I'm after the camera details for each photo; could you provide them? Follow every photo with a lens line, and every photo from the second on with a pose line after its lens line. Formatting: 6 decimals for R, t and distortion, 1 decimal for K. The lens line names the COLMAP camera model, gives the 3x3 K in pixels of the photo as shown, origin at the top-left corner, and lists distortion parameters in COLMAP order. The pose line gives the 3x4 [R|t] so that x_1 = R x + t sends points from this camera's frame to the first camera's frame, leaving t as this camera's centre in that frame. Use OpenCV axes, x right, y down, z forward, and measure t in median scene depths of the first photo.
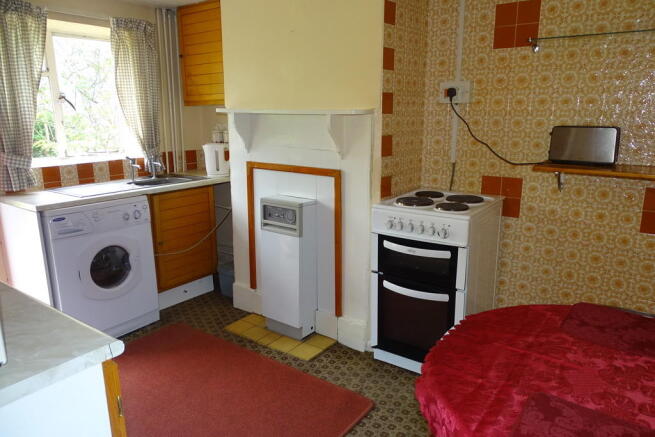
lens RADIAL K [[469.0, 0, 328.8], [0, 469.0, 218.5], [0, 0, 1]] dist [0.010154, -0.000578]
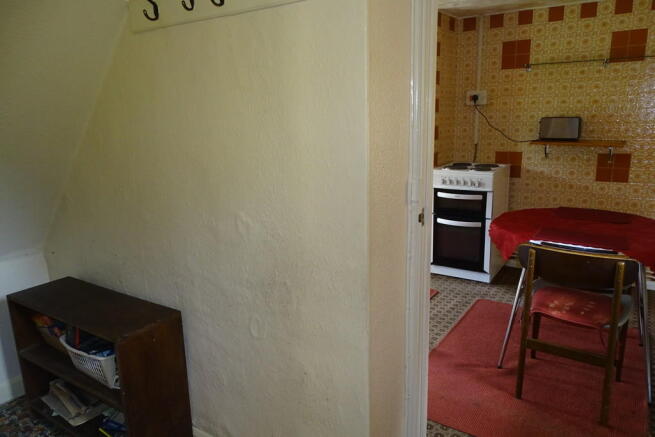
lens RADIAL K [[469.0, 0, 328.5], [0, 469.0, 217.2], [0, 0, 1]] dist [0.010154, -0.000578]
pose [[0.999195, -0.030483, 0.026092, -0.288646], [0.030563, 0.999529, -0.002687, 0.120602], [-0.025998, 0.003482, 0.999656, -0.563820]]
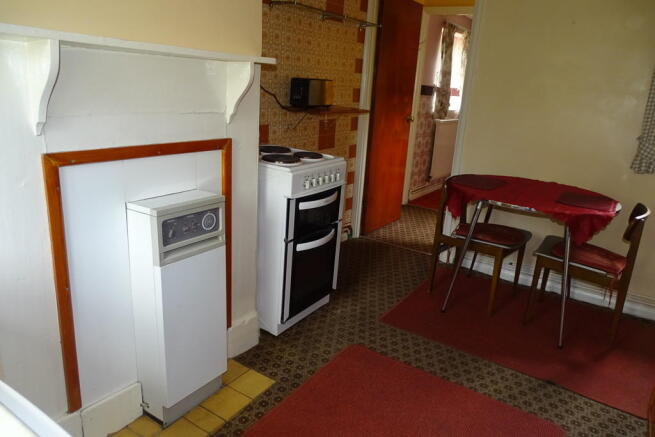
lens RADIAL K [[469.0, 0, 328.5], [0, 469.0, 216.9], [0, 0, 1]] dist [0.010154, -0.000578]
pose [[-0.048945, -0.288006, 0.956377, -0.775279], [0.163565, 0.942287, 0.292134, -0.188255], [-0.985318, 0.170728, 0.000988, 0.921841]]
